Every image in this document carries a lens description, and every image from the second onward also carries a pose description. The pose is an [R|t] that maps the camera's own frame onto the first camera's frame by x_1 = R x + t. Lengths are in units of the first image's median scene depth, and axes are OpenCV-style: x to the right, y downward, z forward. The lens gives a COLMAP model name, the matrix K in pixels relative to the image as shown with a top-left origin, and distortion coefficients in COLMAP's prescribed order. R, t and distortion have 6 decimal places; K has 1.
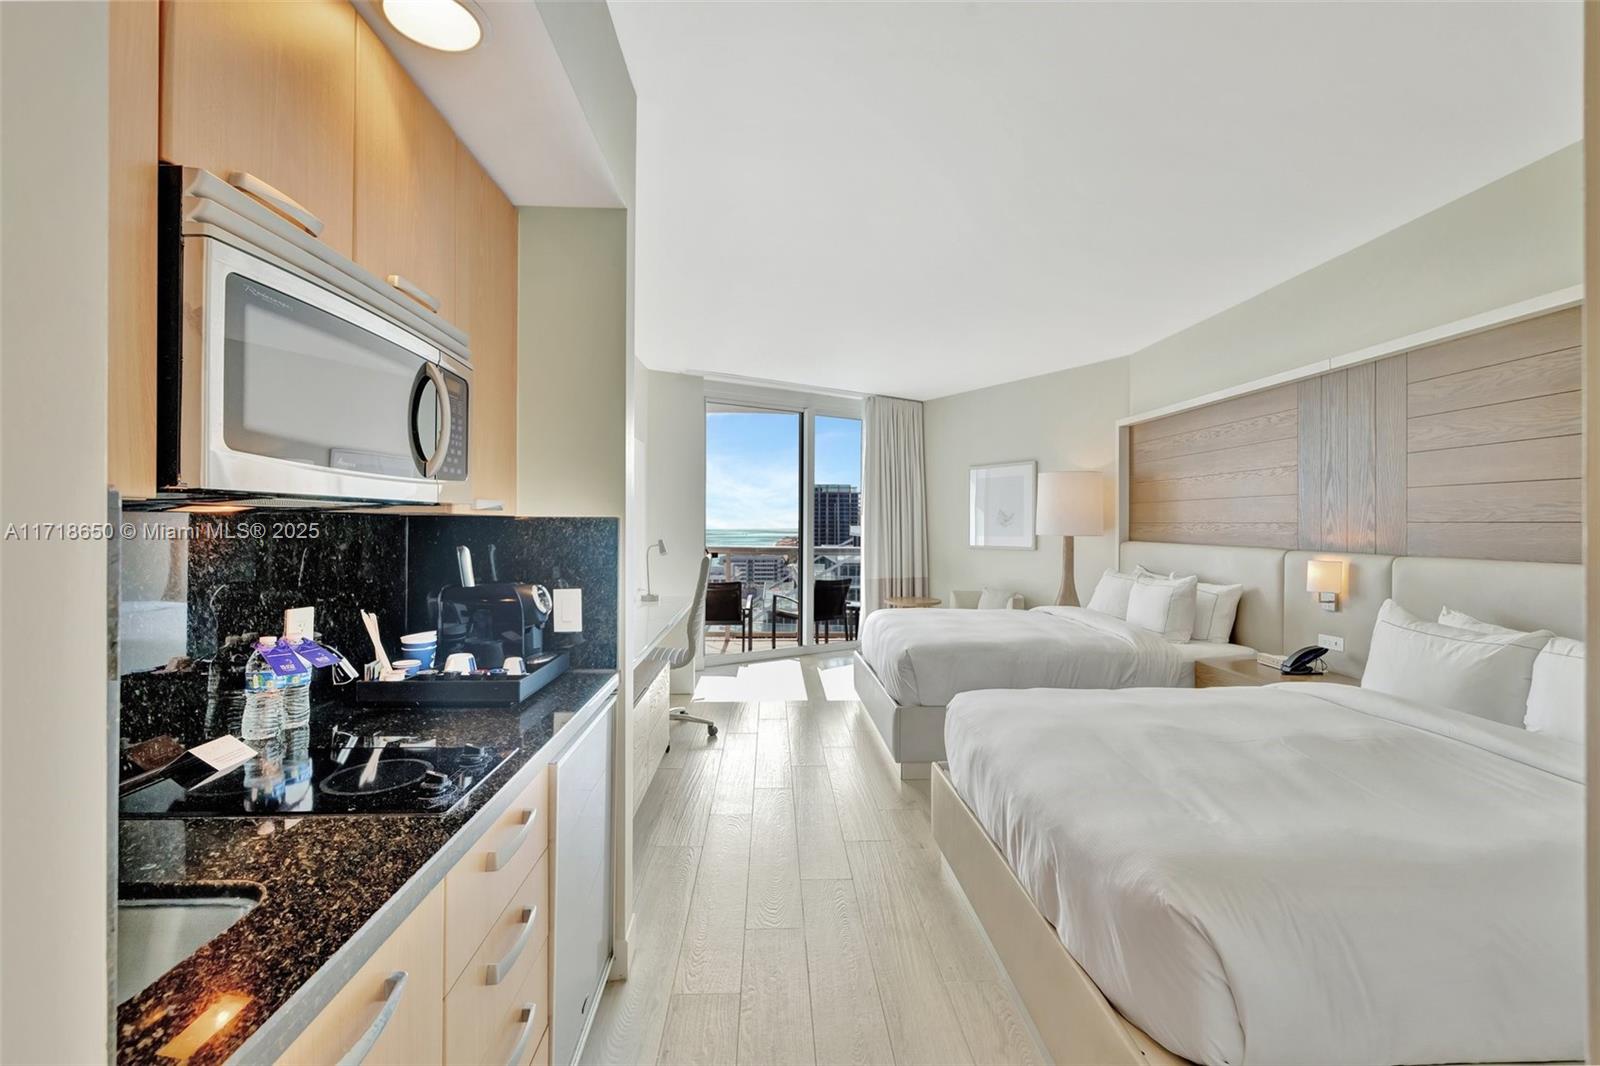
lens RADIAL K [[663.0, 0, 797.3], [0, 663.0, 533.1], [0, 0, 1]] dist [-0.000546, -0.000071]
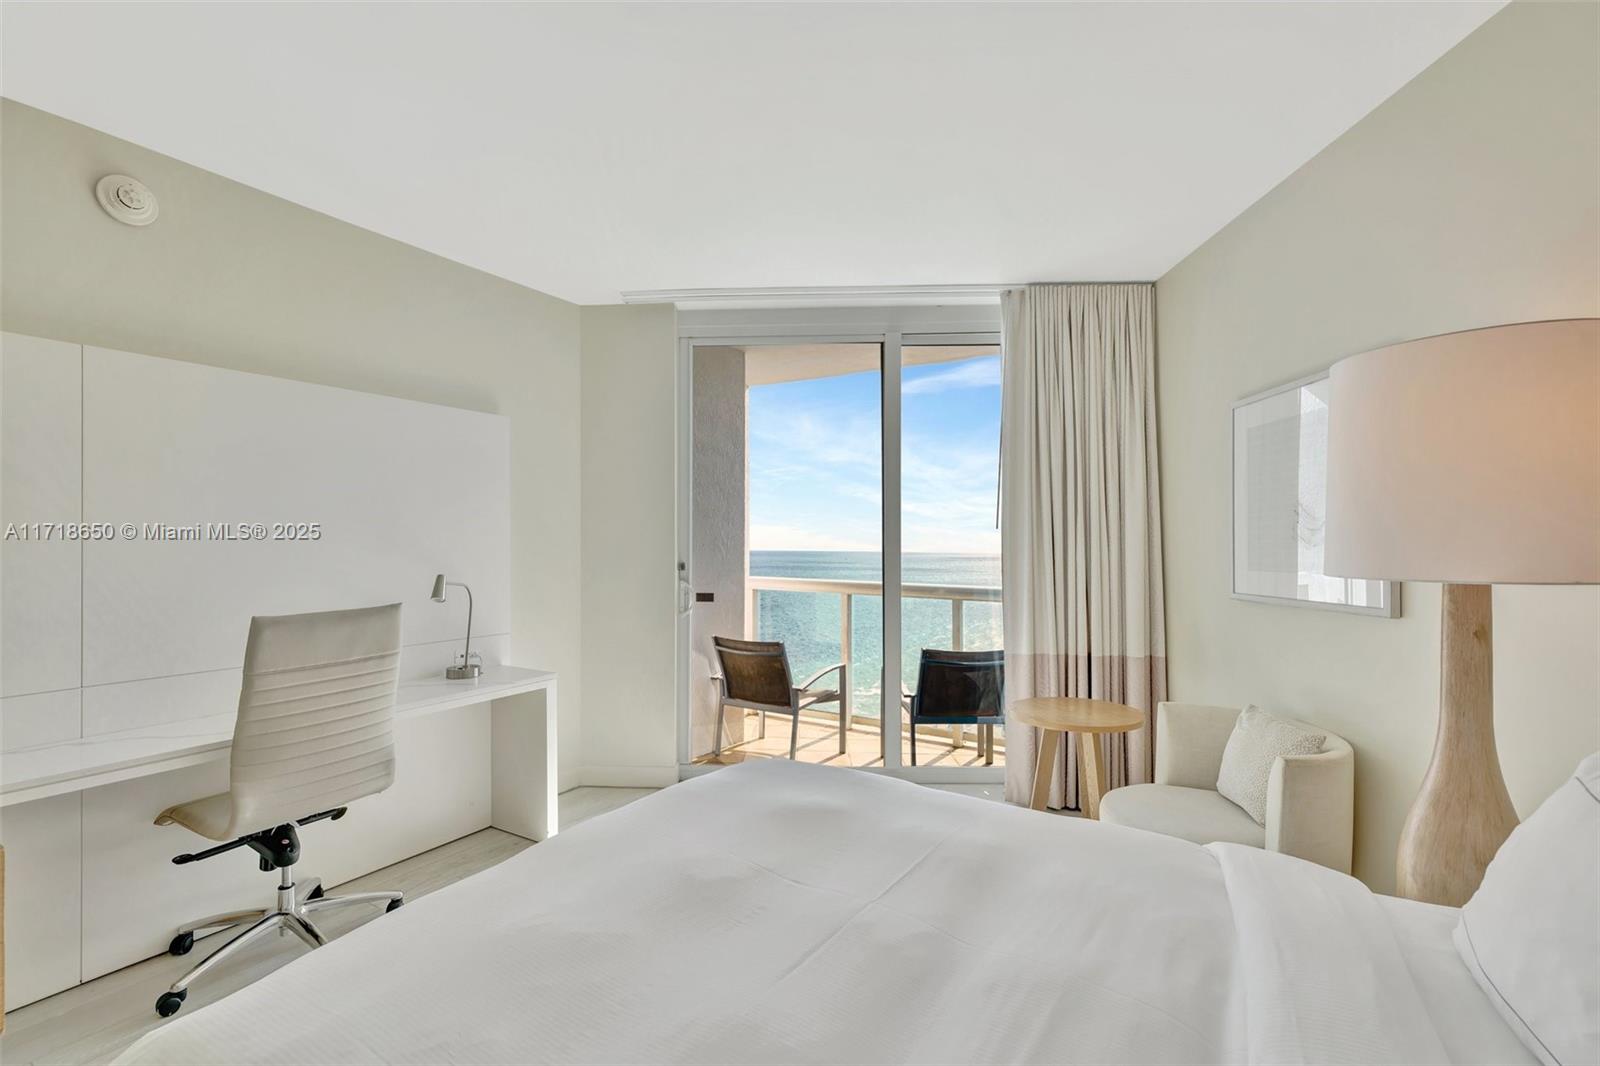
lens RADIAL K [[698.3, 0, 801.2], [0, 698.3, 553.4], [0, 0, 1]] dist [-0.000924, -0.000086]
pose [[0.824443, -0.004651, -0.565926, 0.517728], [-0.000725, 0.999957, -0.009274, -0.003388], [0.565945, 0.008056, 0.824404, 0.885462]]
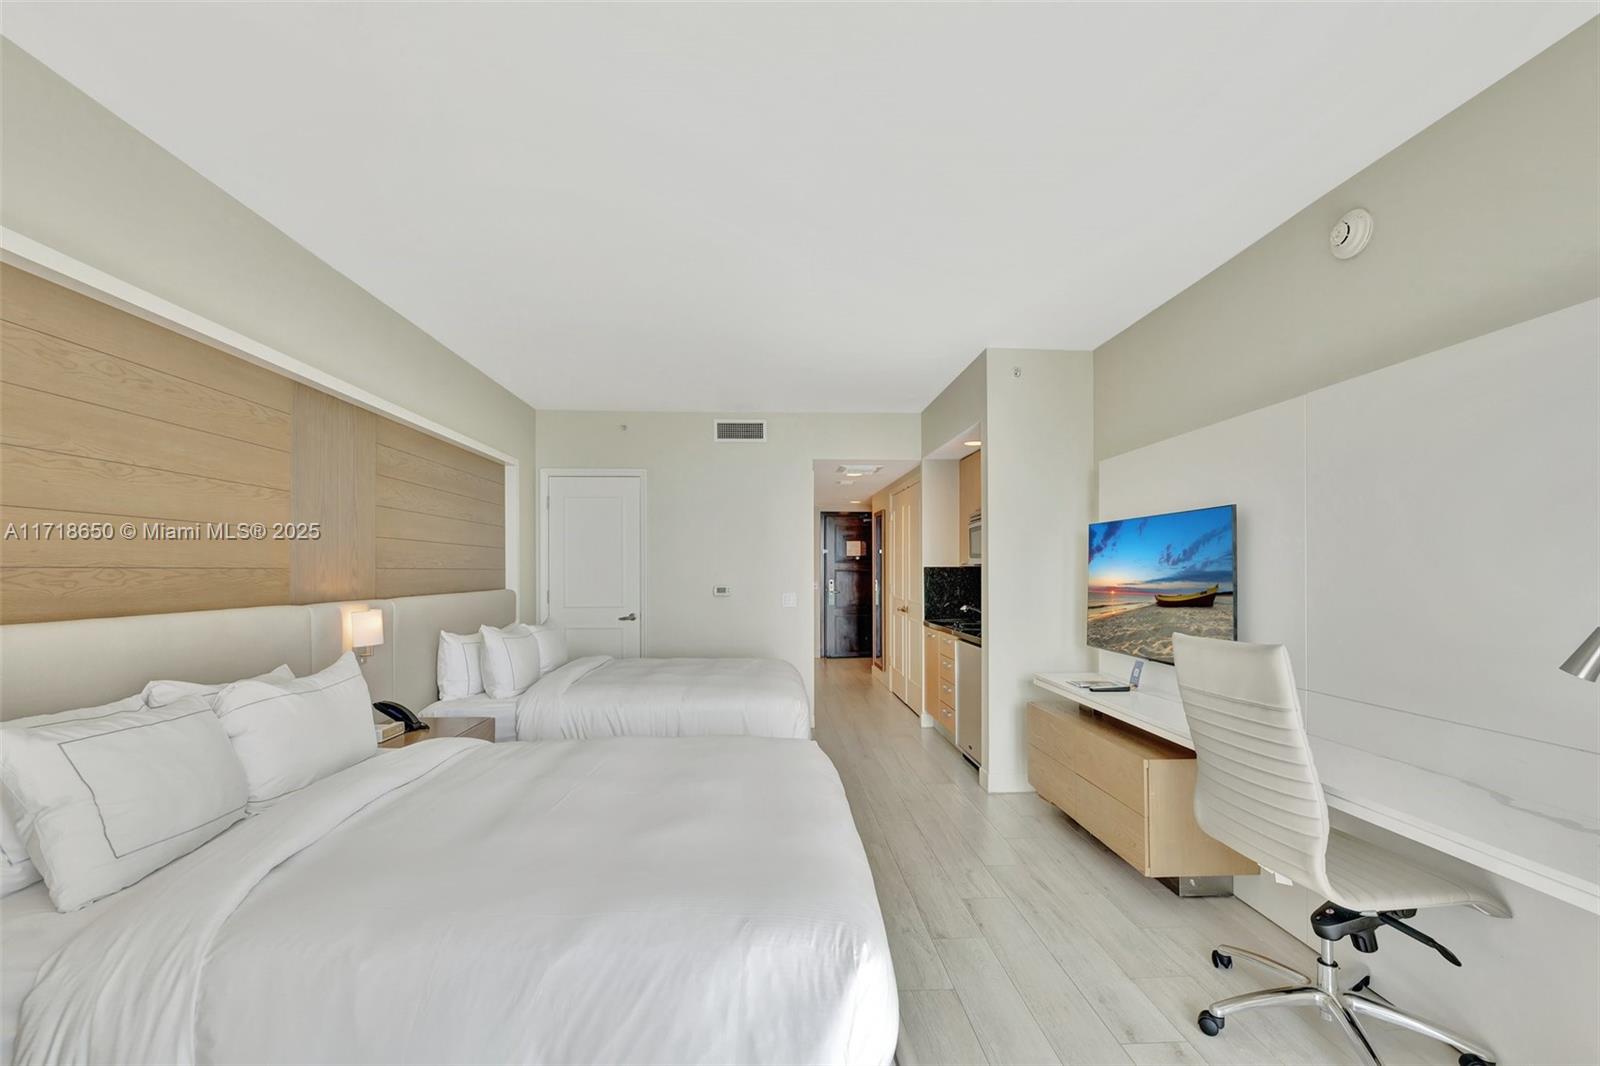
lens RADIAL K [[682.5, 0, 793.4], [0, 682.5, 557.9], [0, 0, 1]] dist [-0.002561, -0.000286]
pose [[-0.999979, 0.001083, 0.006434, 0.181756], [0.001044, 0.999981, -0.006117, -0.022009], [-0.006440, -0.006110, -0.999961, 1.724819]]
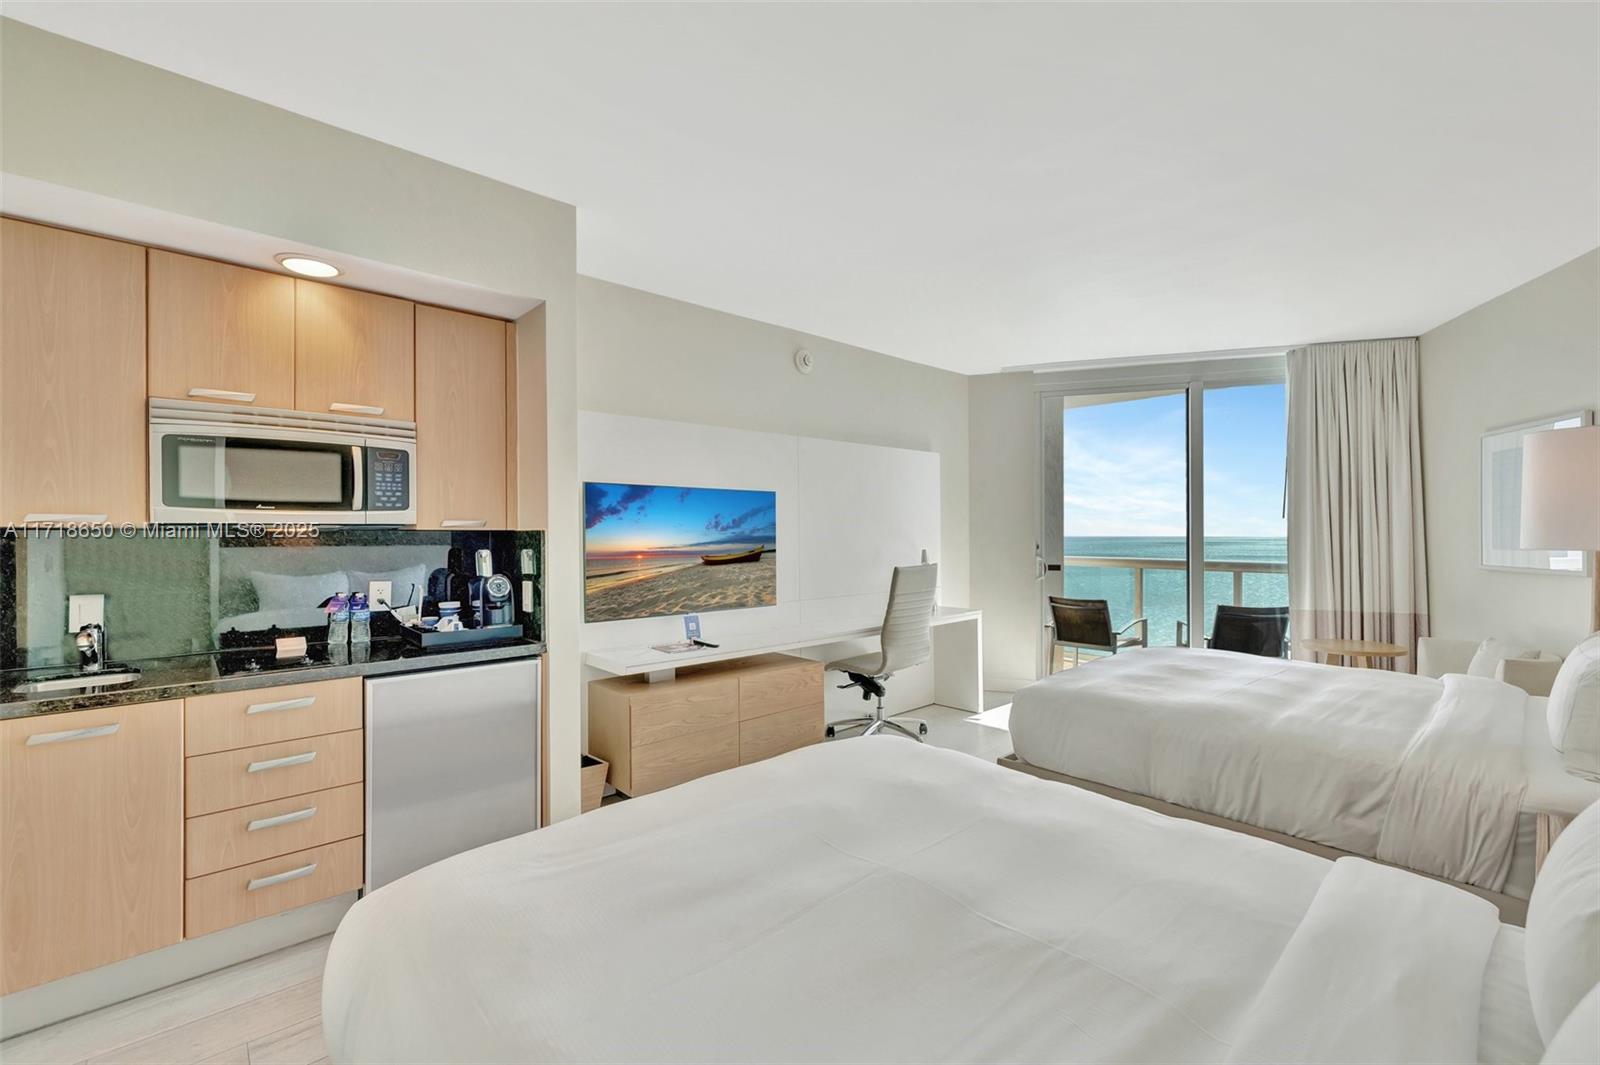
lens RADIAL K [[680.0, 0, 818.4], [0, 680.0, 536.5], [0, 0, 1]] dist [0.000462, -0.000119]
pose [[0.648796, -0.005507, -0.760942, 0.614227], [-0.002558, 0.999952, -0.009418, 0.000598], [0.760958, 0.008057, 0.648751, 0.280000]]
